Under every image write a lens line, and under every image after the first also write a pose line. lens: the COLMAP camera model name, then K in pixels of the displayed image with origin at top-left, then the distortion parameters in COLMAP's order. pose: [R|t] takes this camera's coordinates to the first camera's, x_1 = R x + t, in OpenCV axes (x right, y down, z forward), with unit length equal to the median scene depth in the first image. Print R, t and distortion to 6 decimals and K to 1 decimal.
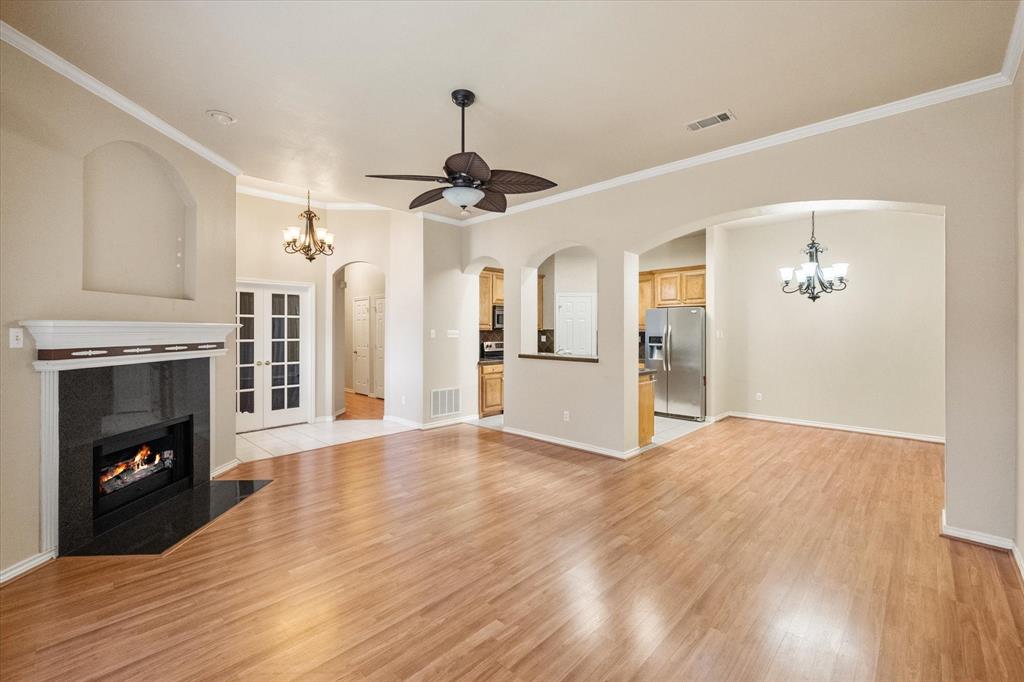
lens RADIAL K [[432.0, 0, 509.9], [0, 432.0, 327.0], [0, 0, 1]] dist [-0.003858, 0.000889]
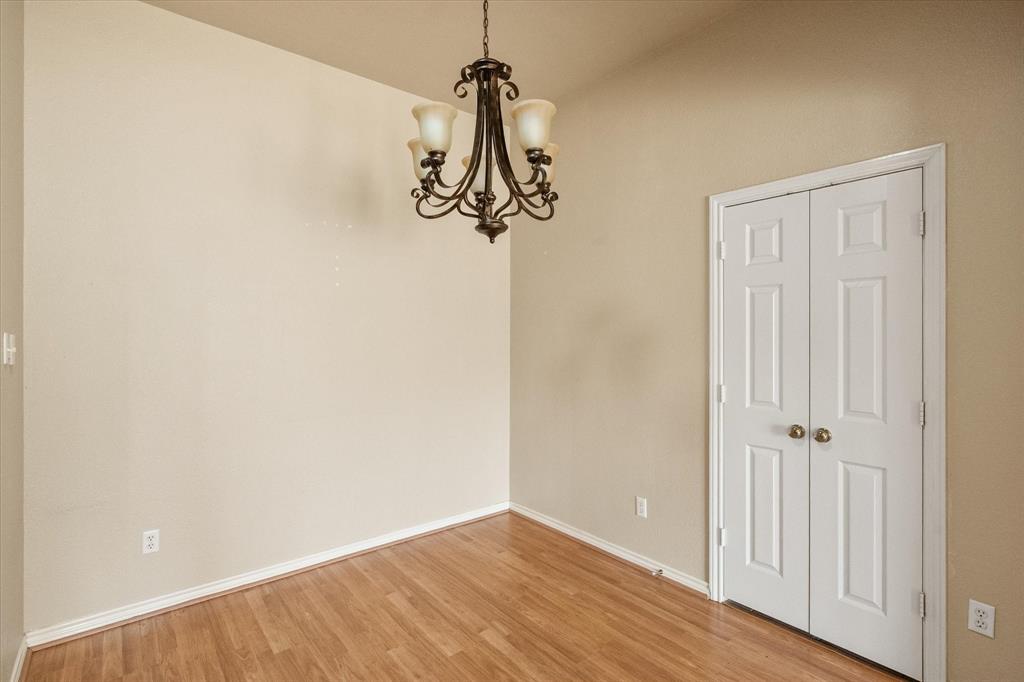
lens RADIAL K [[495.8, 0, 516.4], [0, 495.8, 333.8], [0, 0, 1]] dist [-0.003651, 0.001840]
pose [[0.101225, -0.000743, 0.994863, 0.342086], [-0.006439, 0.999978, 0.001402, 0.010962], [-0.994843, -0.006547, 0.101218, 0.952865]]
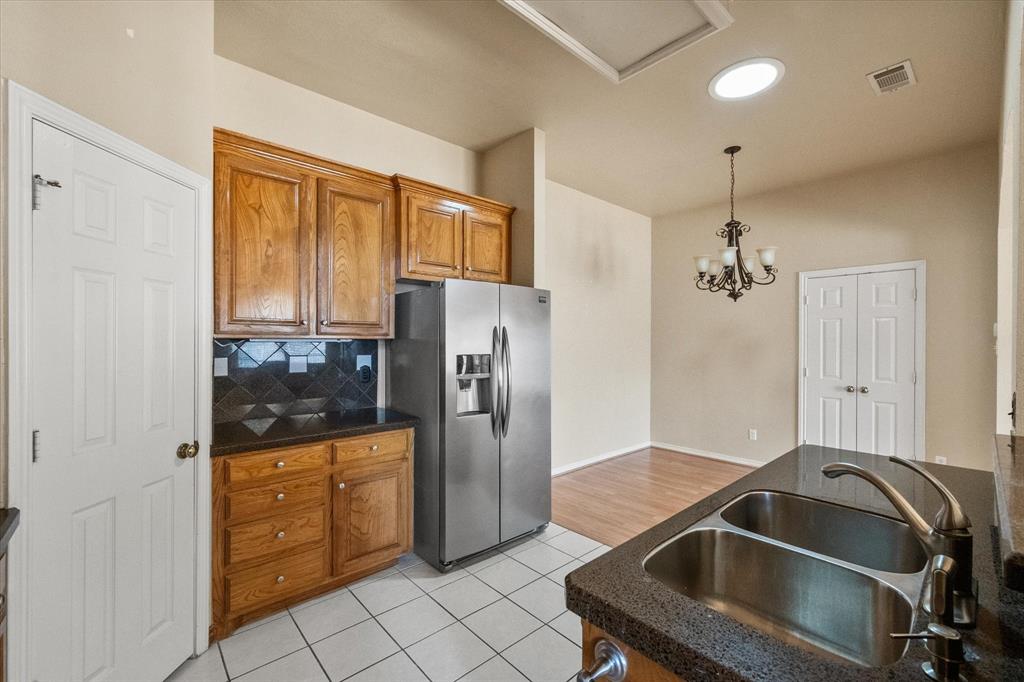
lens RADIAL K [[432.0, 0, 508.5], [0, 432.0, 341.5], [0, 0, 1]] dist [-0.003858, 0.000889]
pose [[0.057797, -0.001357, 0.998327, -0.052145], [-0.009424, 0.999954, 0.001904, 0.013091], [-0.998284, -0.009519, 0.057782, 1.358322]]
